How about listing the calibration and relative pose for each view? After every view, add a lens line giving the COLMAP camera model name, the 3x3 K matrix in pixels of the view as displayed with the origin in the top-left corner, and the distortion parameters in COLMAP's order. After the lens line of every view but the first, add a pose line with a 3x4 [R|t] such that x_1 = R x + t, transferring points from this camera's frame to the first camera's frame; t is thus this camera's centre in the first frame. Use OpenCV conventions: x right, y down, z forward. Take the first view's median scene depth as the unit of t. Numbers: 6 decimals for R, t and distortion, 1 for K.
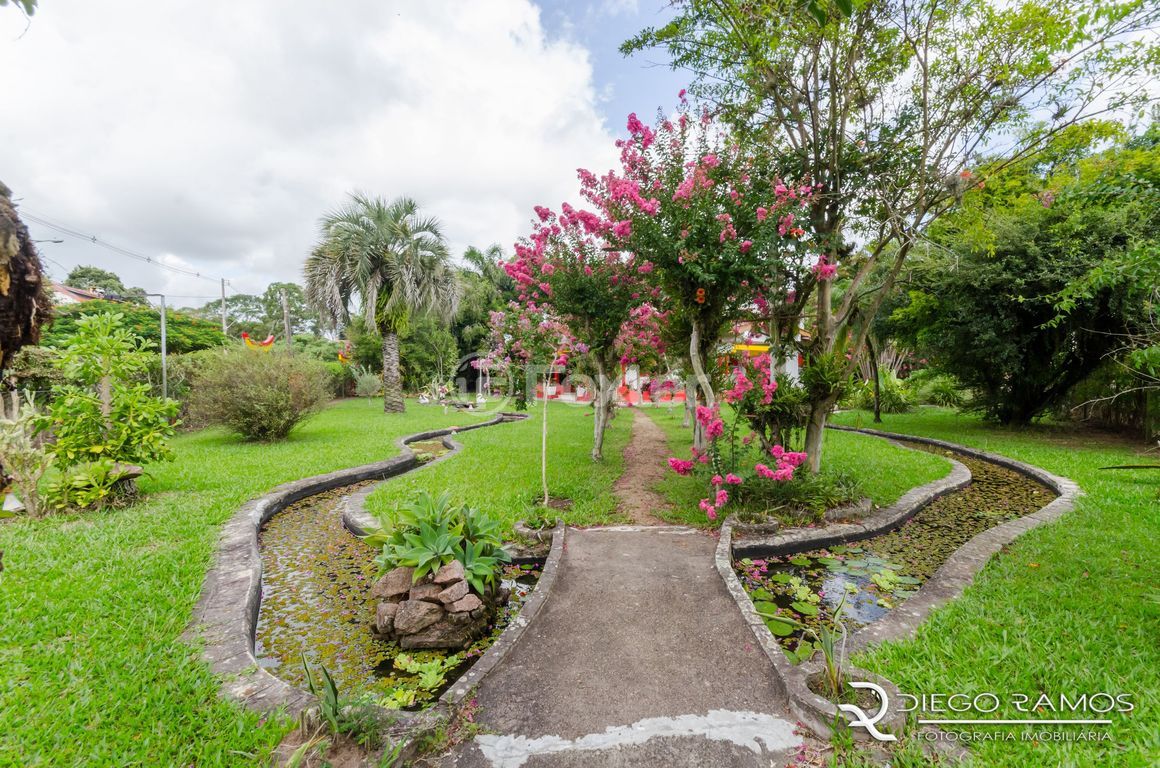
lens RADIAL K [[515.9, 0, 586.0], [0, 515.9, 385.2], [0, 0, 1]] dist [0.000191, 0.000093]
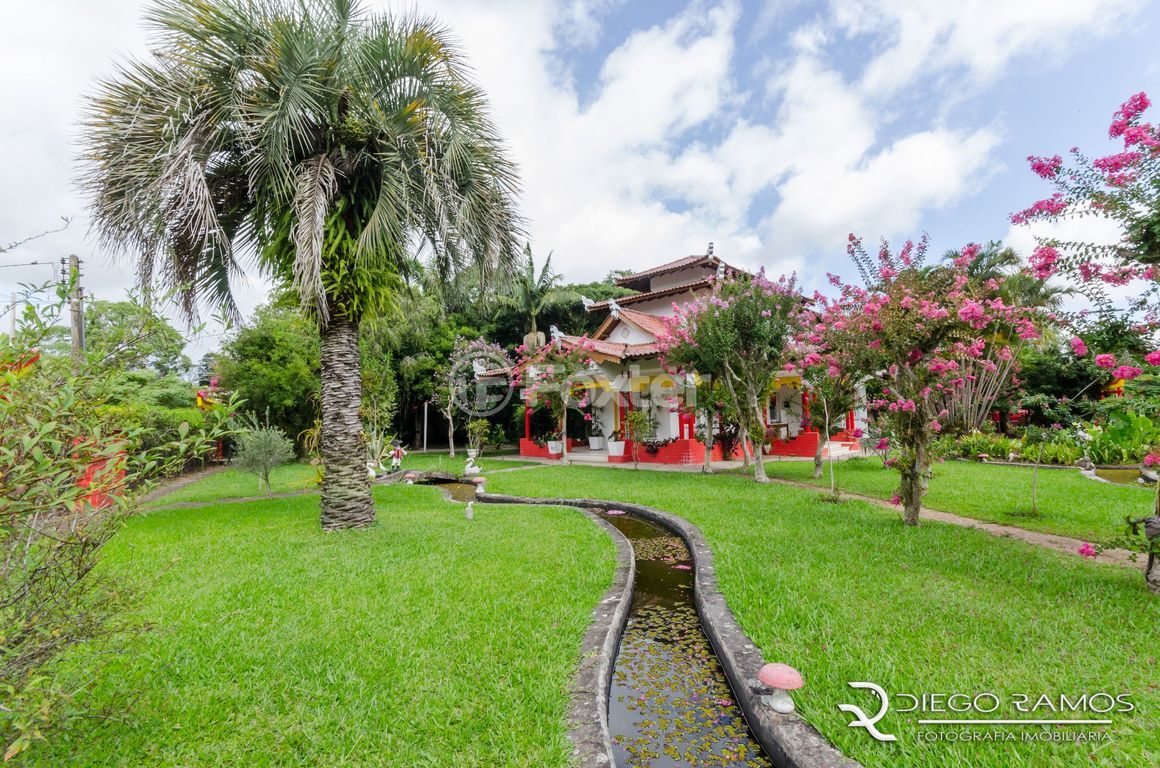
lens RADIAL K [[515.9, 0, 586.0], [0, 515.9, 385.2], [0, 0, 1]] dist [0.000191, 0.000093]
pose [[0.980049, 0.002084, 0.198746, -0.142448], [0.016733, 0.995530, -0.092955, -0.007705], [-0.198051, 0.094426, 0.975633, 0.297543]]
